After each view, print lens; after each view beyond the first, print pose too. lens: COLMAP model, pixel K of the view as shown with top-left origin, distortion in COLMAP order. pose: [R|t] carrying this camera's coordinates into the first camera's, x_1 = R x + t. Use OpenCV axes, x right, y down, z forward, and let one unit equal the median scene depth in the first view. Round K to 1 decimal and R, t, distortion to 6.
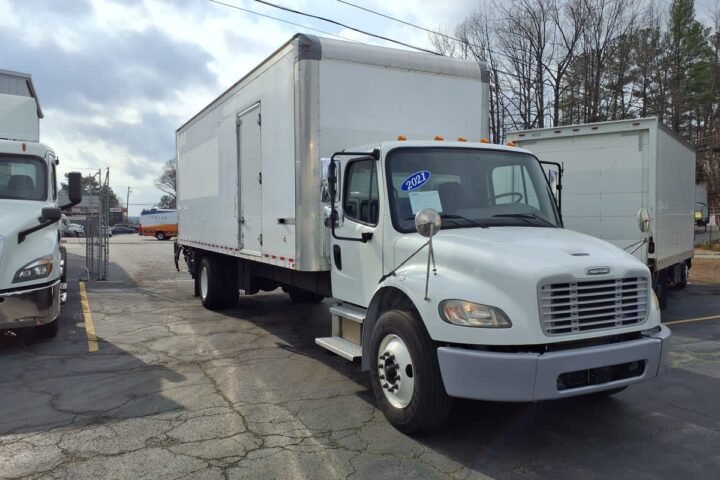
lens RADIAL K [[530.3, 0, 354.8], [0, 530.3, 254.1], [0, 0, 1]] dist [0.041679, 0.000698]
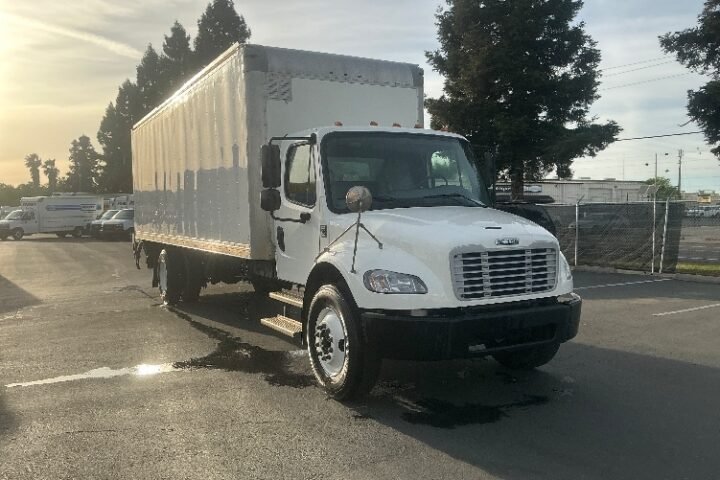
lens RADIAL K [[584.5, 0, 360.4], [0, 584.5, 248.0], [0, 0, 1]] dist [0.012725, 0.001409]
pose [[0.998647, -0.016752, 0.049221, 0.080847], [0.017245, 0.999805, -0.009609, 0.044557], [-0.049050, 0.010445, 0.998742, -0.169617]]
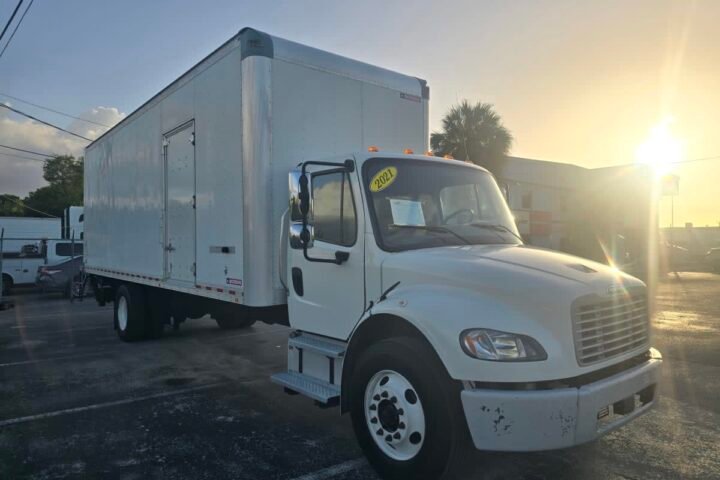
lens RADIAL K [[484.0, 0, 352.6], [0, 484.0, 253.5], [0, 0, 1]] dist [0.080590, 0.000390]
pose [[0.975567, -0.015016, 0.219189, -0.148670], [0.025570, 0.998642, -0.045394, -0.003225], [-0.218210, 0.049890, 0.974626, 0.238925]]
